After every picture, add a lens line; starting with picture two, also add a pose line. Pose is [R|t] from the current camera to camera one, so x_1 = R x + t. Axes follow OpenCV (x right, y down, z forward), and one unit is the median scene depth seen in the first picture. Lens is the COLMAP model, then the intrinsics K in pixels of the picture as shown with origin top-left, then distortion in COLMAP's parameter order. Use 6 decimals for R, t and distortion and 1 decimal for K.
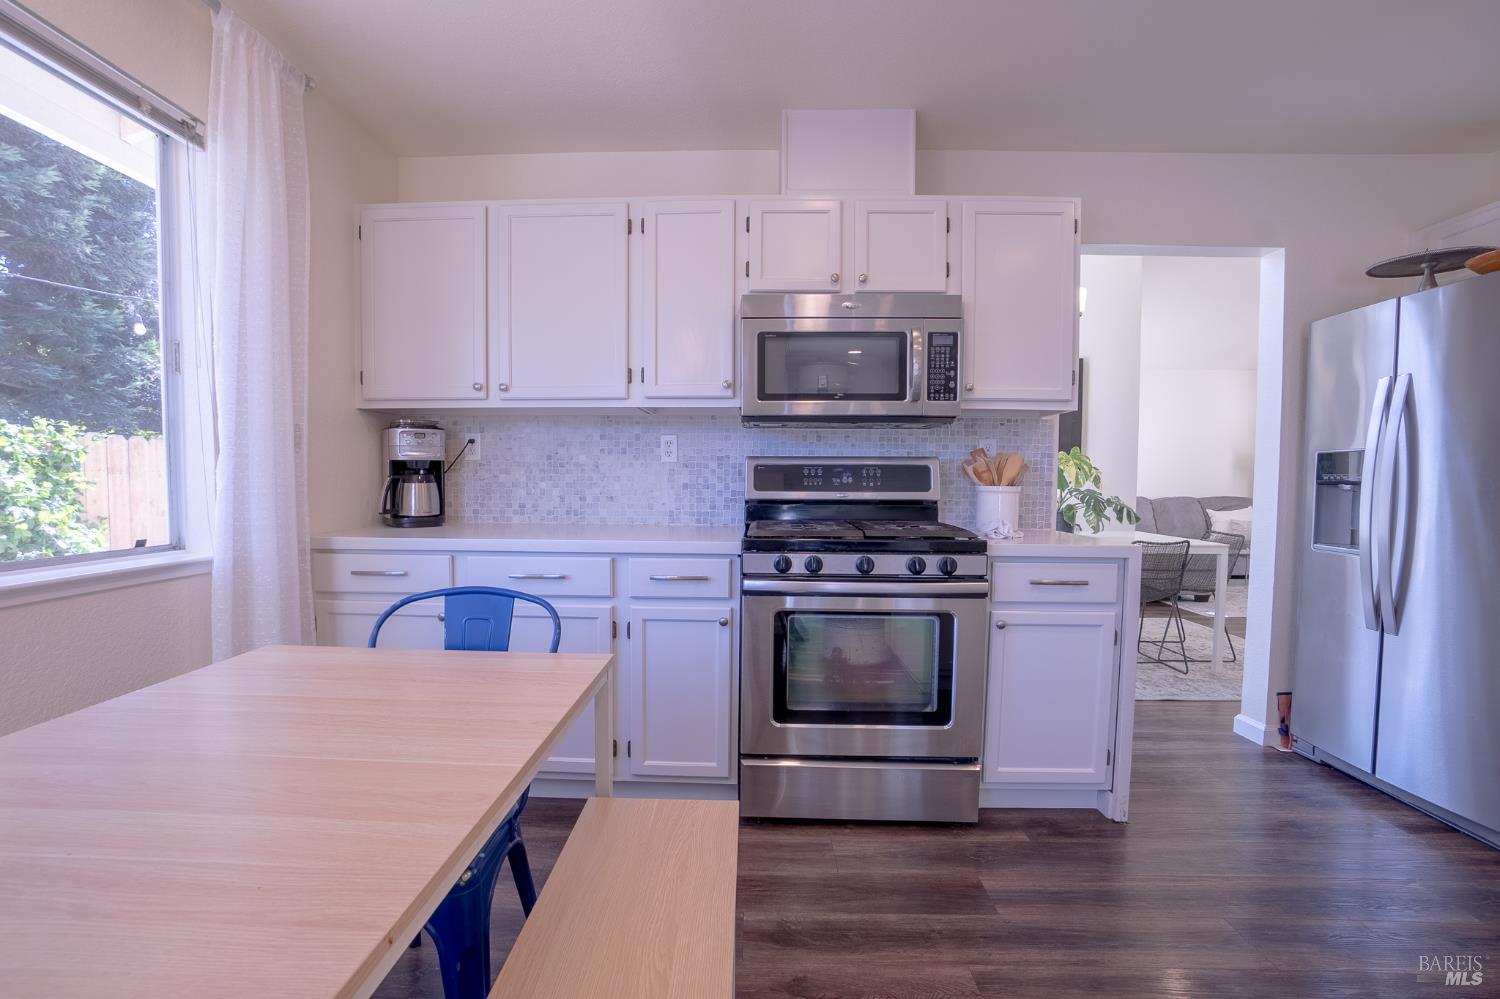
lens RADIAL K [[668.3, 0, 727.4], [0, 668.3, 509.4], [0, 0, 1]] dist [-0.066355, 0.023086]
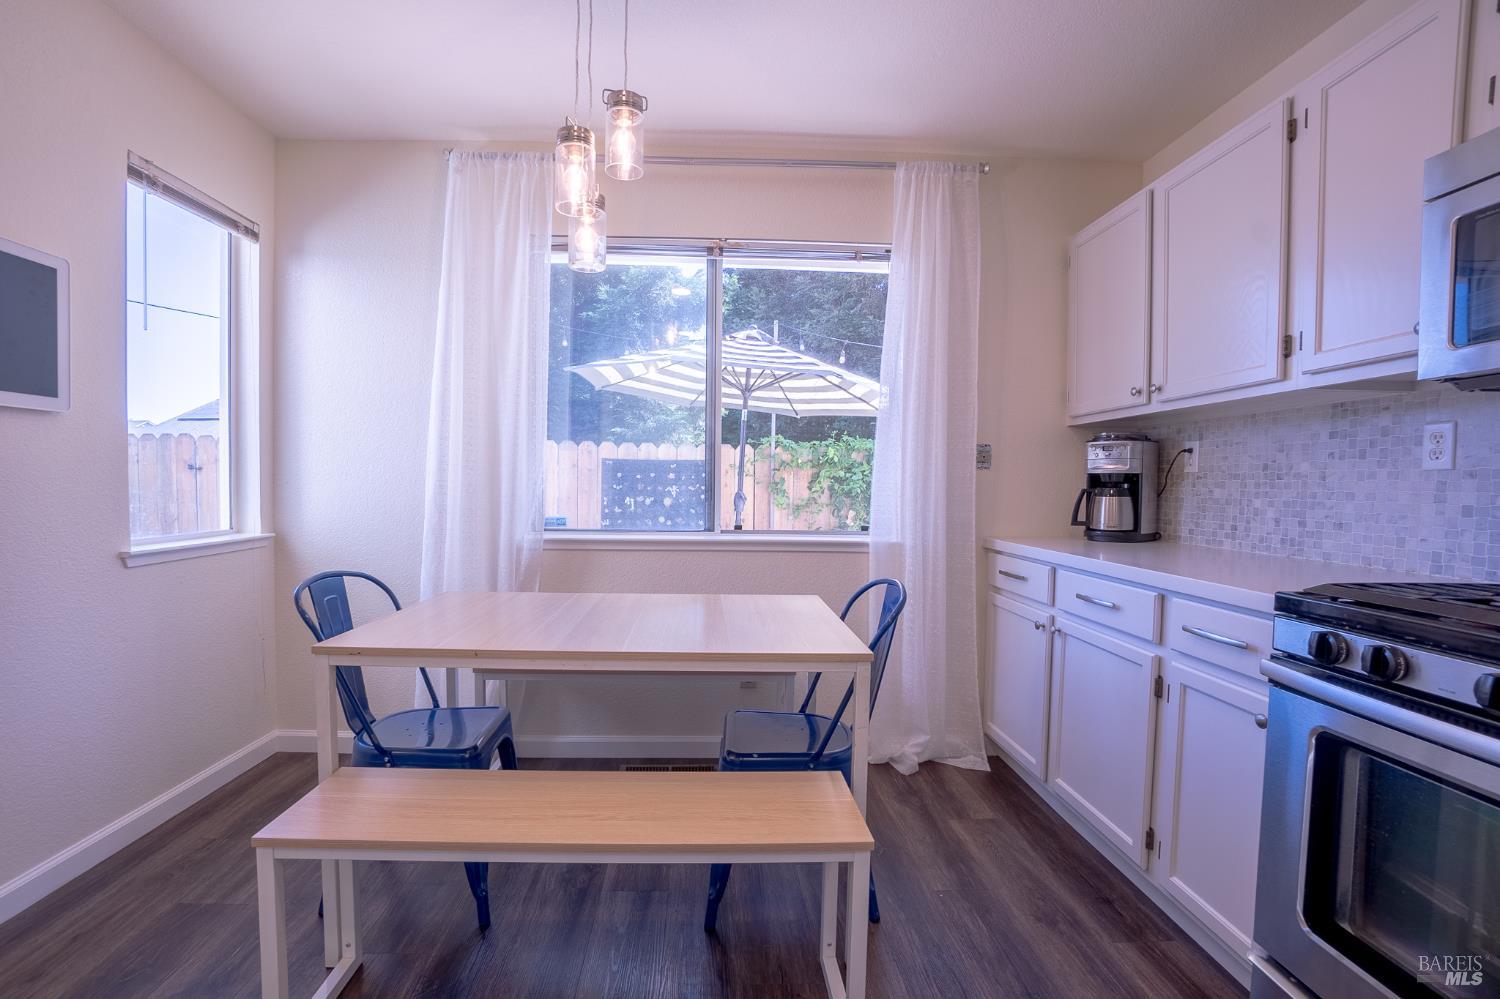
lens RADIAL K [[668.3, 0, 727.4], [0, 668.3, 509.4], [0, 0, 1]] dist [-0.066355, 0.023086]
pose [[0.072379, 0.033640, -0.996810, 0.463683], [-0.063181, 0.997578, 0.029079, -0.013428], [0.995374, 0.060874, 0.074329, 0.365382]]
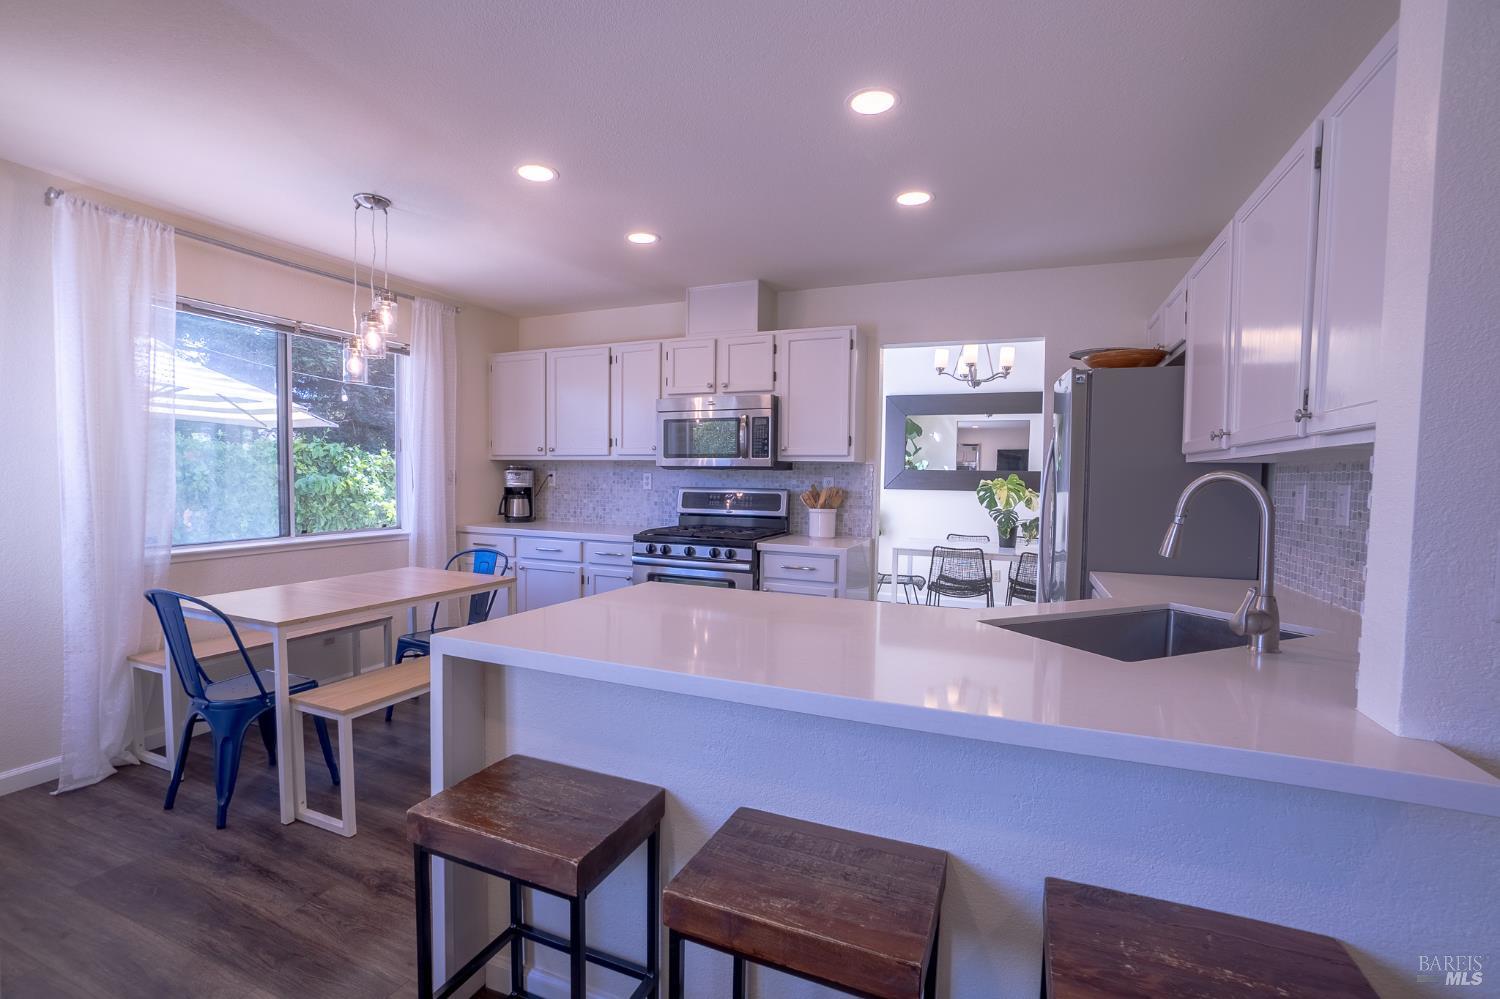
lens RADIAL K [[668.3, 0, 727.4], [0, 668.3, 509.4], [0, 0, 1]] dist [-0.066355, 0.023086]
pose [[0.930473, 0.025345, -0.365484, 0.780699], [-0.026034, 0.999656, 0.003043, -0.032227], [0.365436, 0.006683, 0.930813, -0.542581]]
